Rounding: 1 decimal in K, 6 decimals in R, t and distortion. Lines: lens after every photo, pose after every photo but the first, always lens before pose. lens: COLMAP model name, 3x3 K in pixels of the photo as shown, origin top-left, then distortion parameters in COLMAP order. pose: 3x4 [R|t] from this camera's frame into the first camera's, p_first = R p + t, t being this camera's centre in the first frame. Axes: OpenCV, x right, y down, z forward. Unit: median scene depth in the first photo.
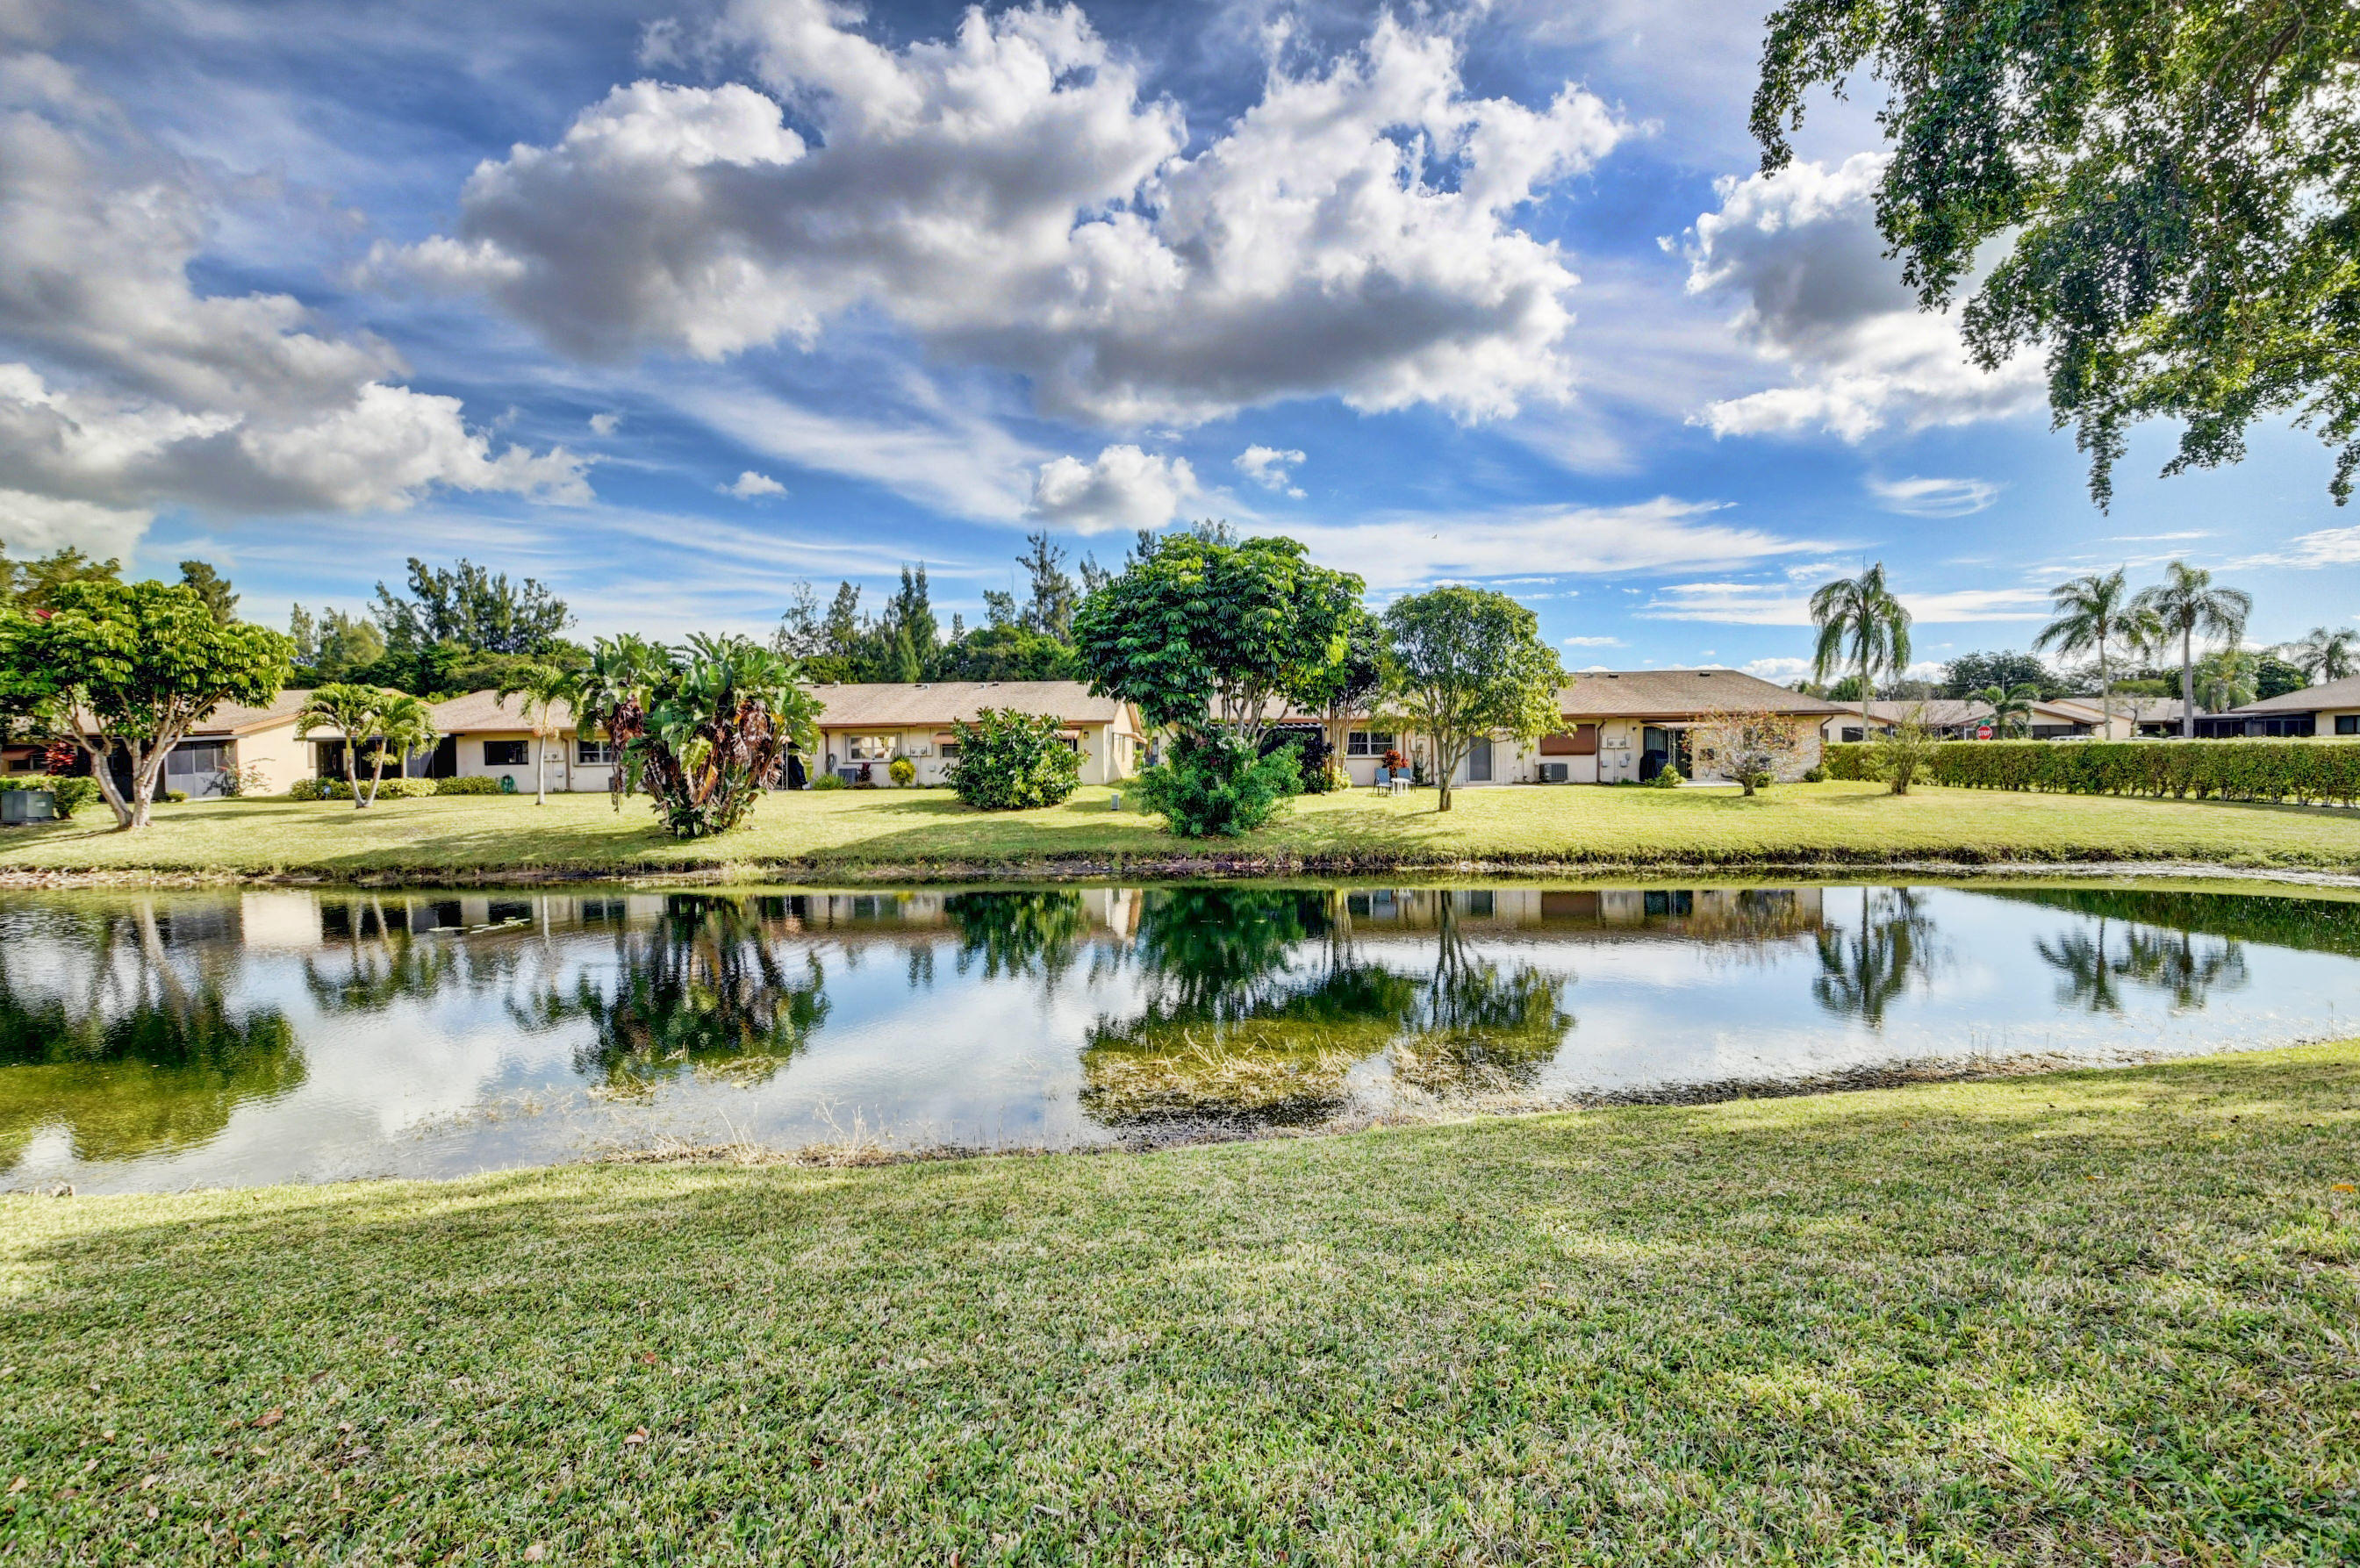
lens RADIAL K [[1034.2, 0, 1162.3], [0, 1034.2, 765.0], [0, 0, 1]] dist [-0.004664, -0.014673]
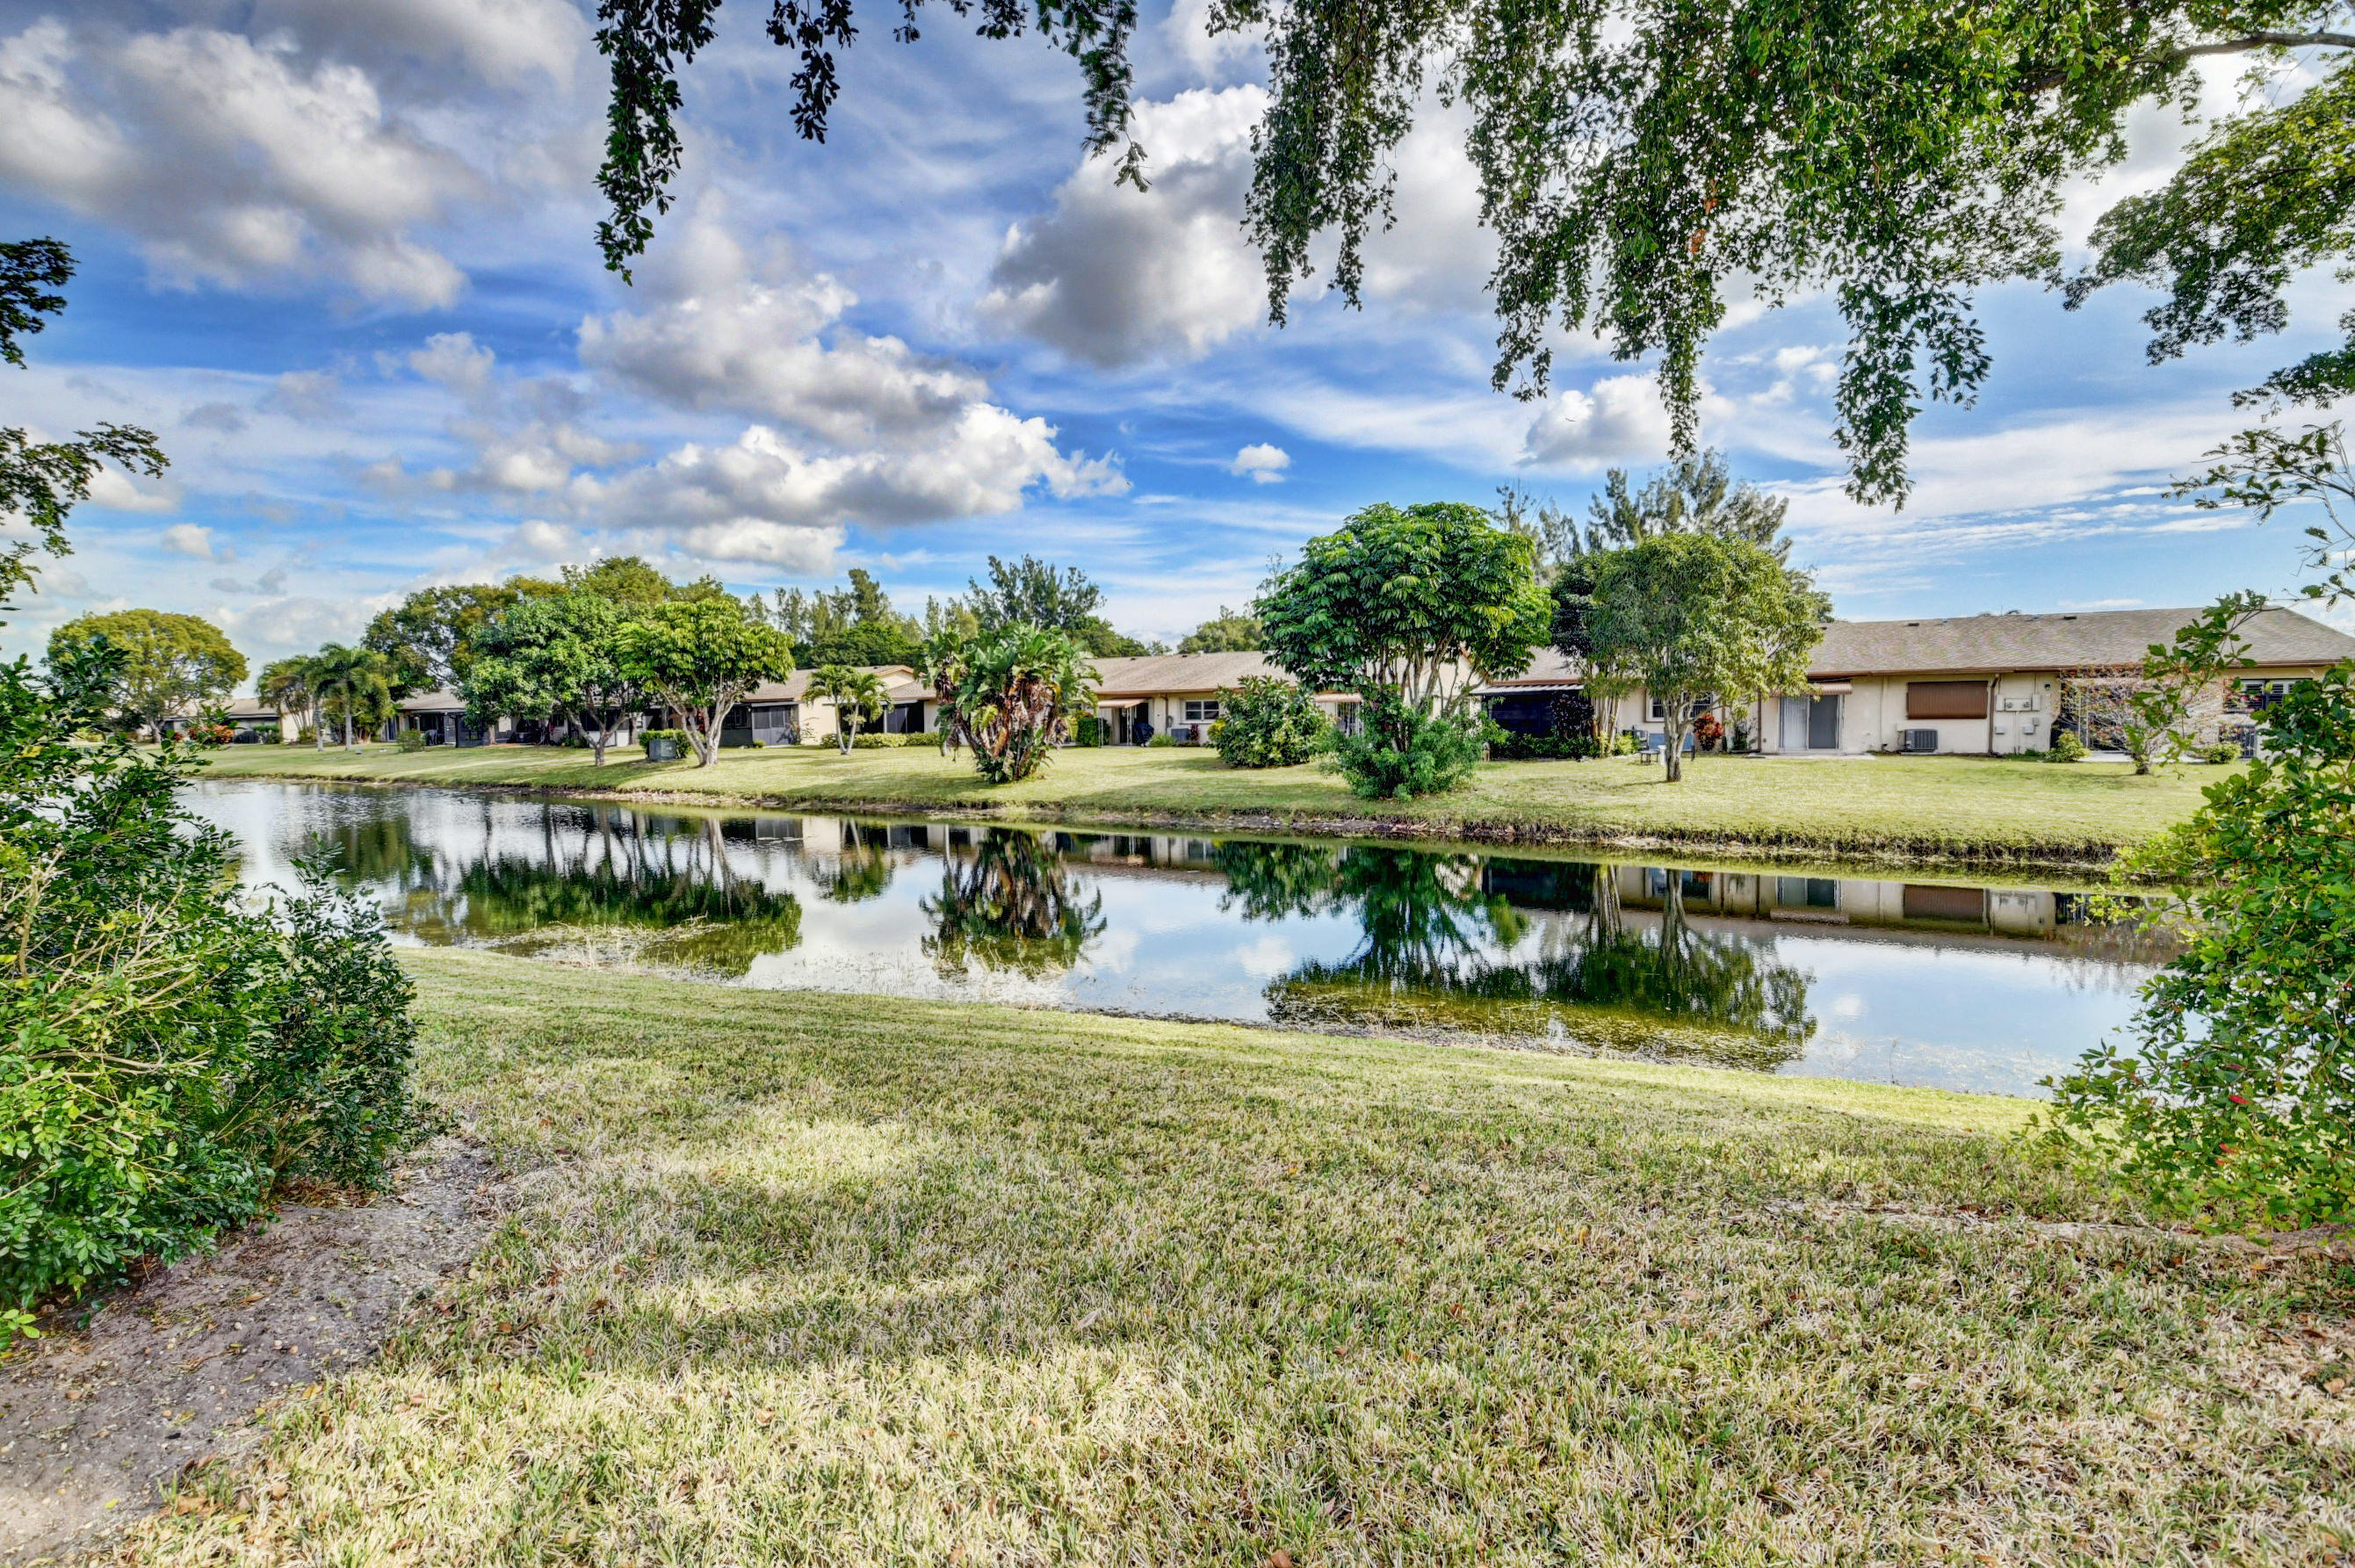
lens RADIAL K [[1032.1, 0, 1160.0], [0, 1032.1, 780.0], [0, 0, 1]] dist [-0.004664, -0.014673]
pose [[0.874217, 0.032127, -0.484471, 0.316498], [-0.004844, 0.998336, 0.057463, -0.007353], [0.485511, -0.047888, 0.872918, -0.014123]]
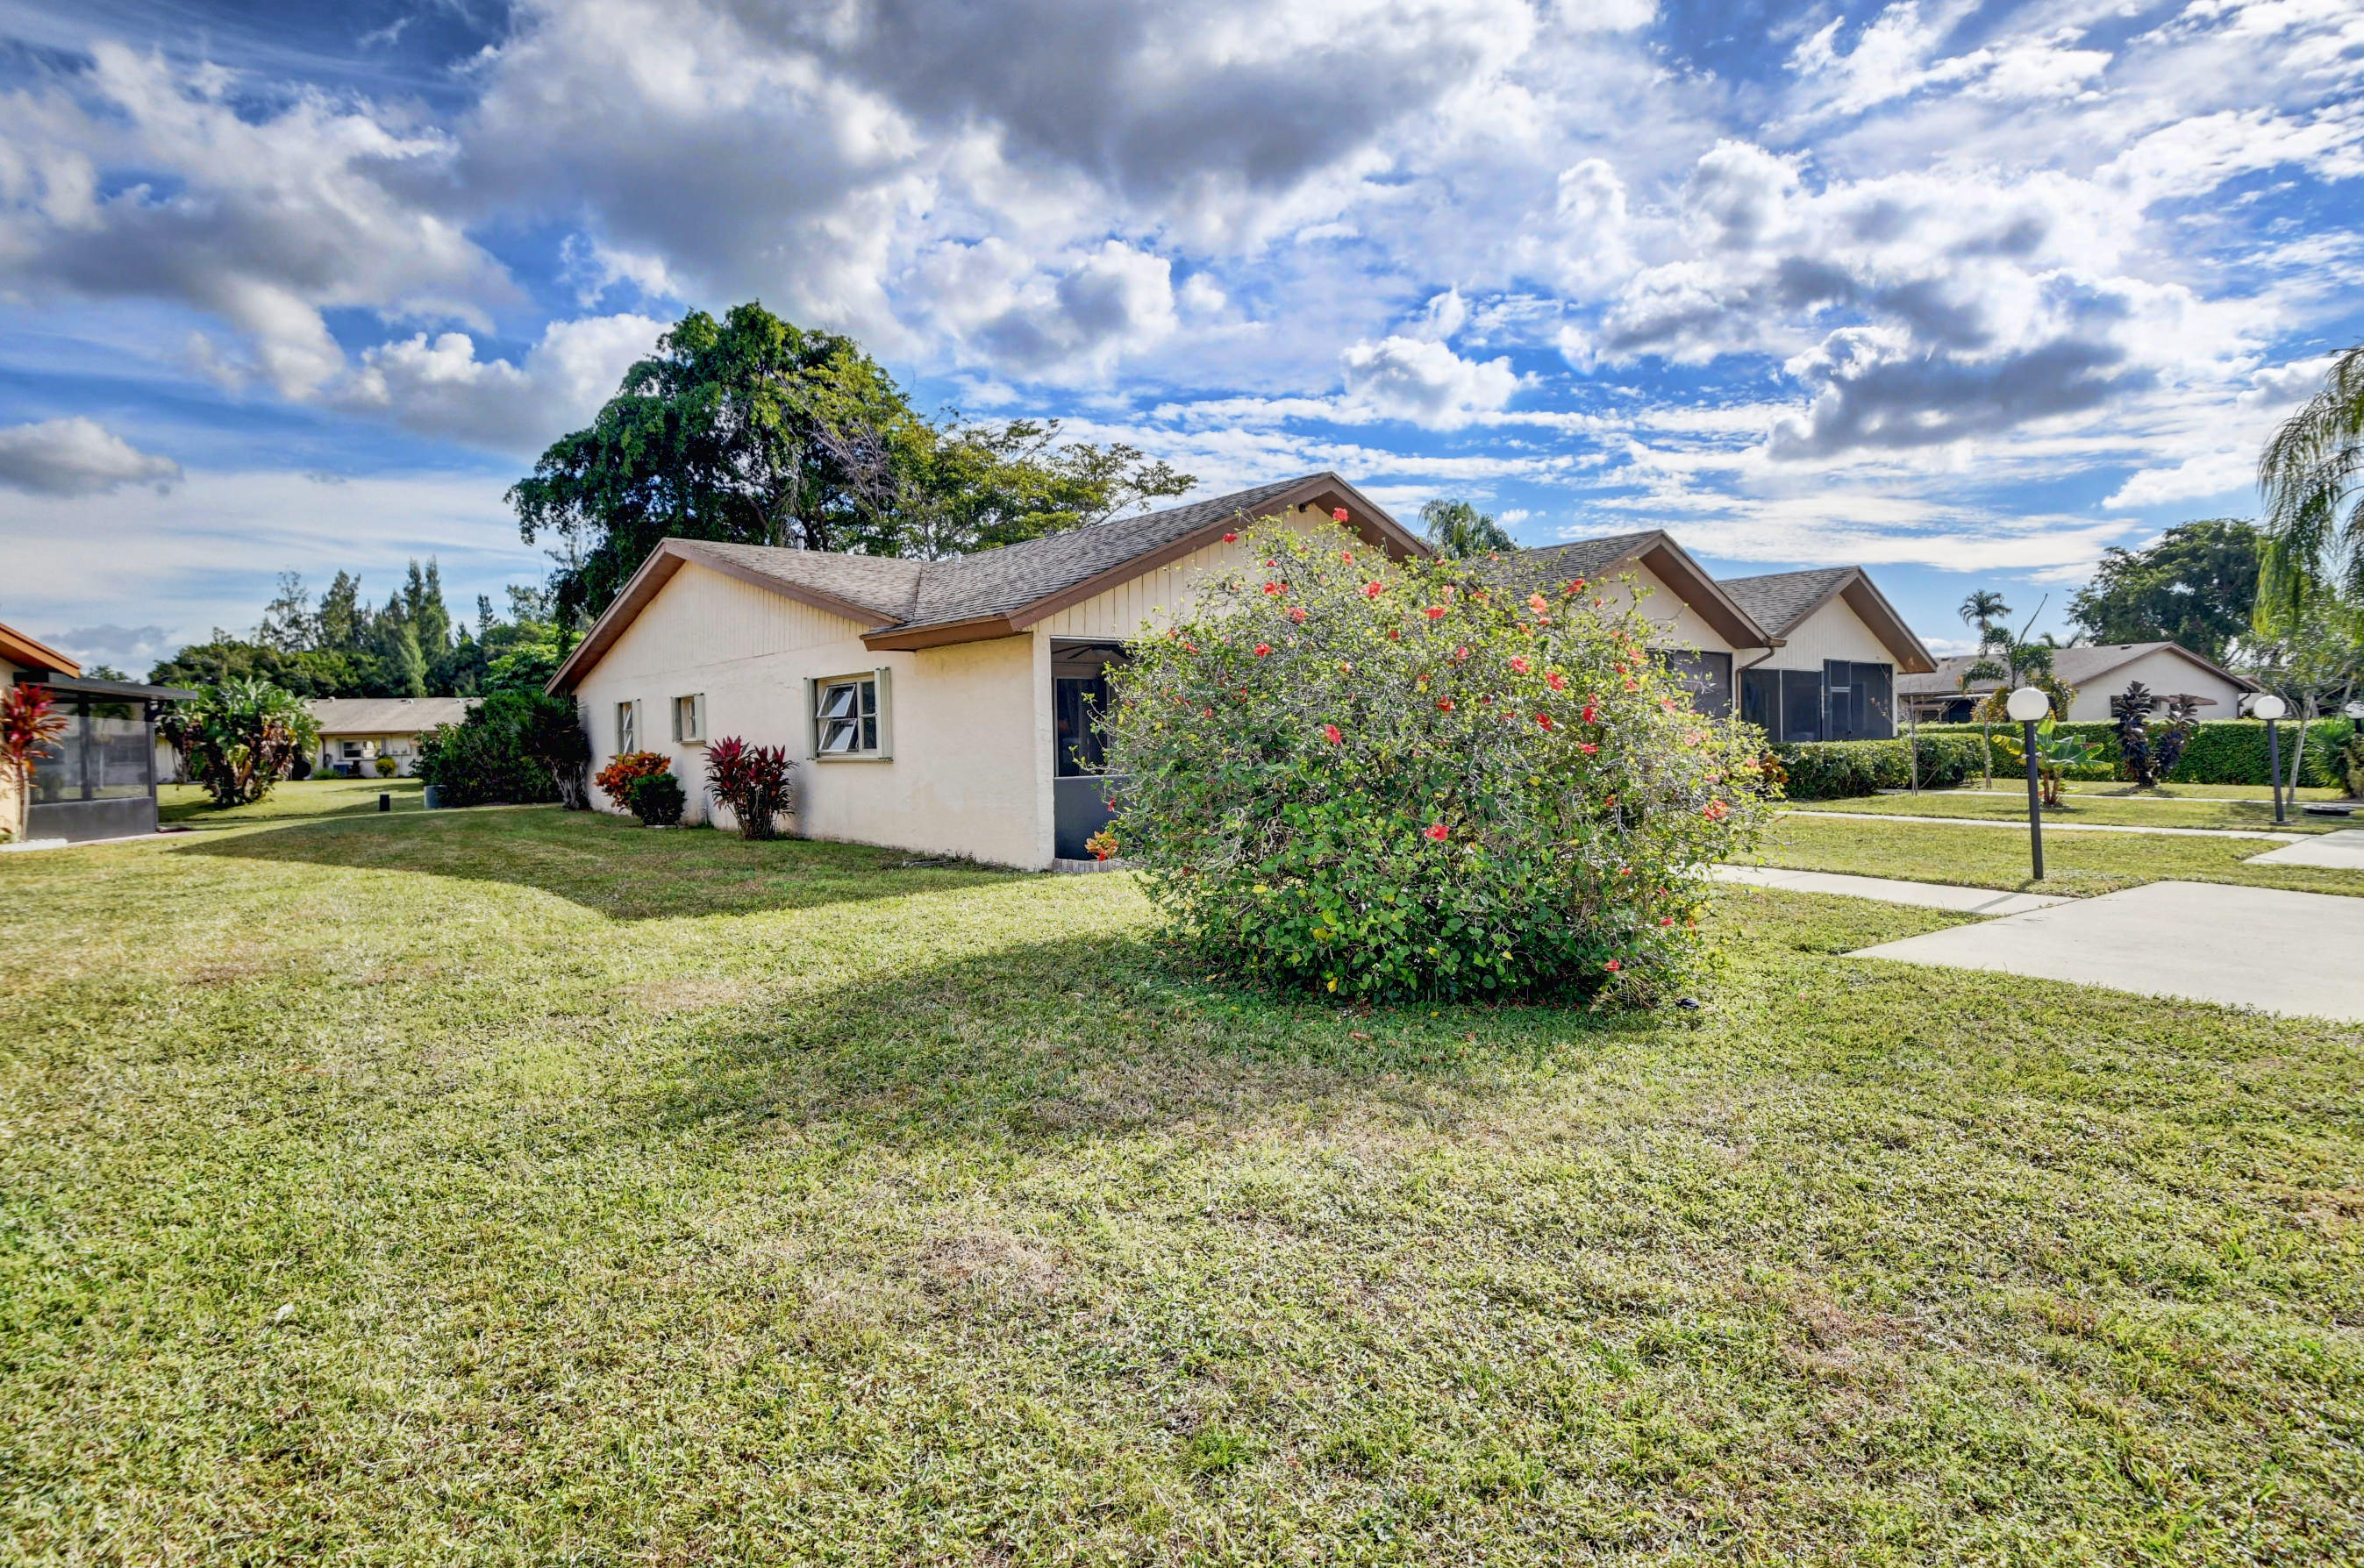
lens RADIAL K [[1235.4, 0, 1185.9], [0, 1235.4, 772.4], [0, 0, 1]] dist [-0.026546, 0.013792]
pose [[0.954589, -0.010775, 0.297730, 0.382824], [0.009189, 0.999935, 0.006726, 0.018233], [-0.297783, -0.003685, 0.954626, -1.203081]]
